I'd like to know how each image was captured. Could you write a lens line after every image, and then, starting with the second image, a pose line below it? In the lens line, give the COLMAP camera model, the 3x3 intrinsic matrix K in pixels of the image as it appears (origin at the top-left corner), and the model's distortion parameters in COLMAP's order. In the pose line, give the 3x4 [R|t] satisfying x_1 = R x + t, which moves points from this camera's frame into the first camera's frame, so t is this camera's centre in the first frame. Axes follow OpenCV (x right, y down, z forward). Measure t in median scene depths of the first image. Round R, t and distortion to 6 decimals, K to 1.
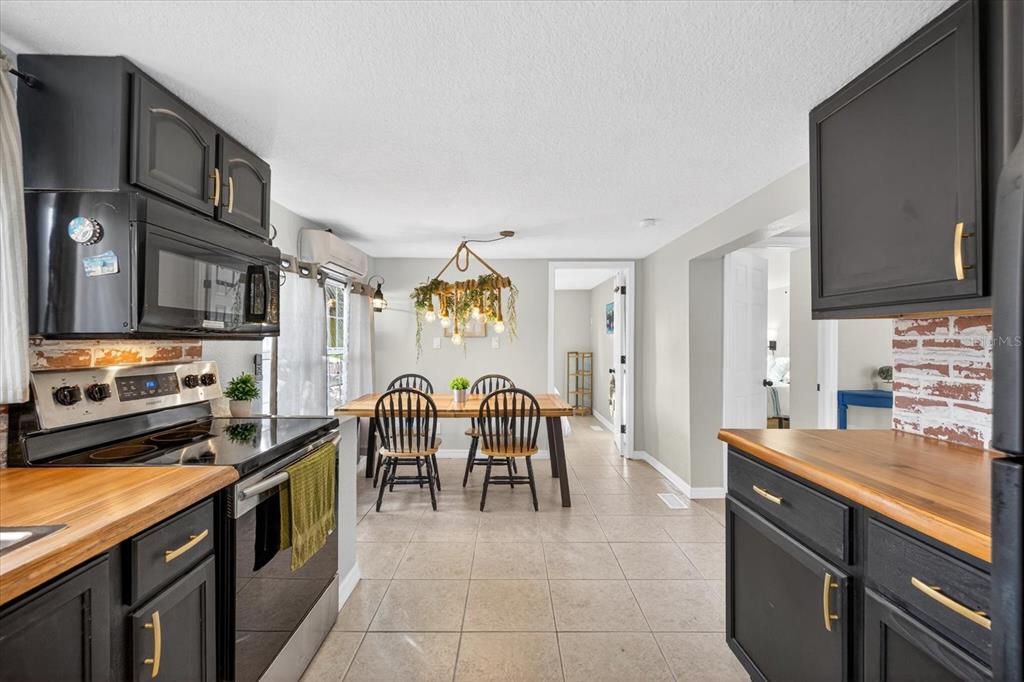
lens RADIAL K [[429.9, 0, 507.3], [0, 429.9, 342.4], [0, 0, 1]] dist [0.014097, -0.001900]
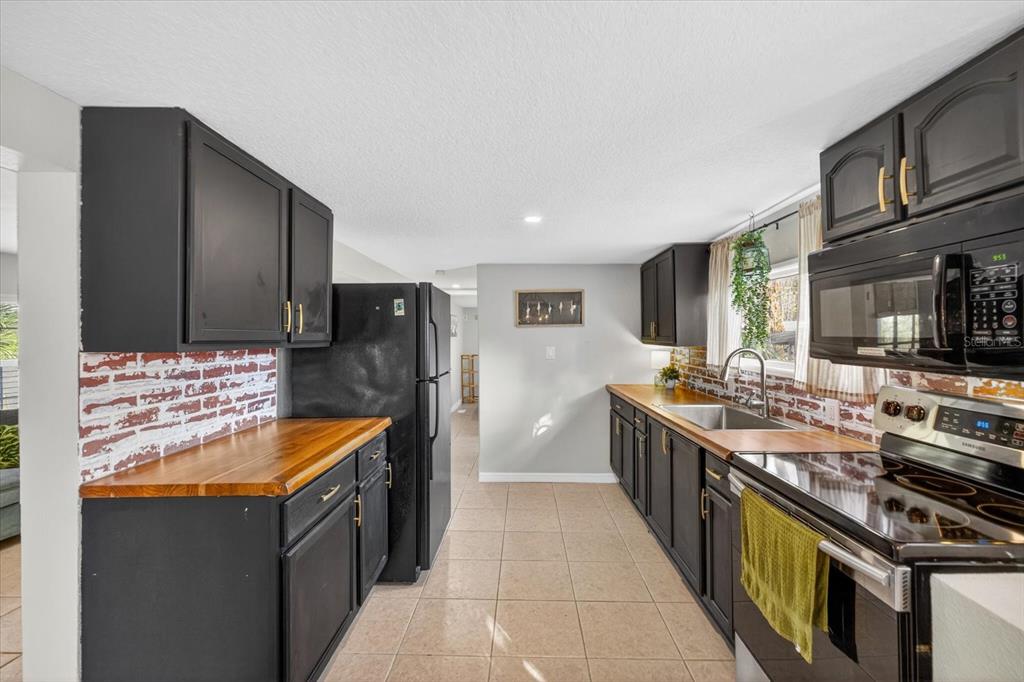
lens RADIAL K [[429.9, 0, 511.6], [0, 429.9, 335.6], [0, 0, 1]] dist [0.014097, -0.001900]
pose [[-0.999711, 0.010336, 0.021697, 0.036956], [0.010368, 0.999945, 0.001359, -0.076702], [-0.021682, 0.001583, -0.999764, 1.744126]]
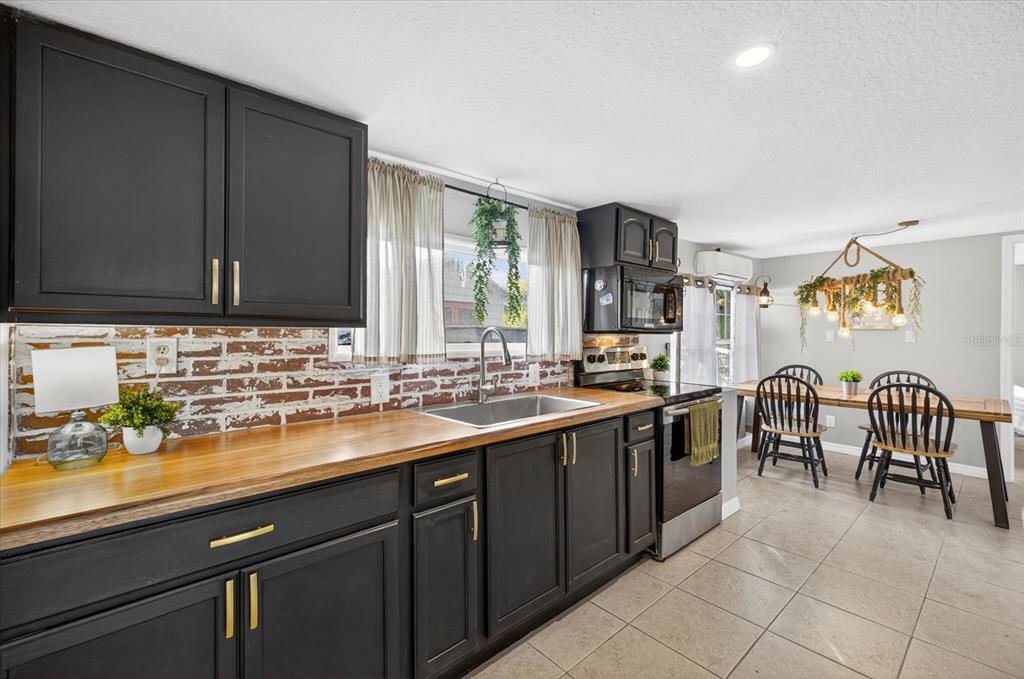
lens RADIAL K [[429.9, 0, 504.2], [0, 429.9, 330.5], [0, 0, 1]] dist [0.014097, -0.001900]
pose [[0.647650, -0.000438, -0.761938, 0.283277], [-0.005020, 0.999976, -0.004842, -0.007016], [0.761921, 0.006961, 0.647632, -0.585755]]
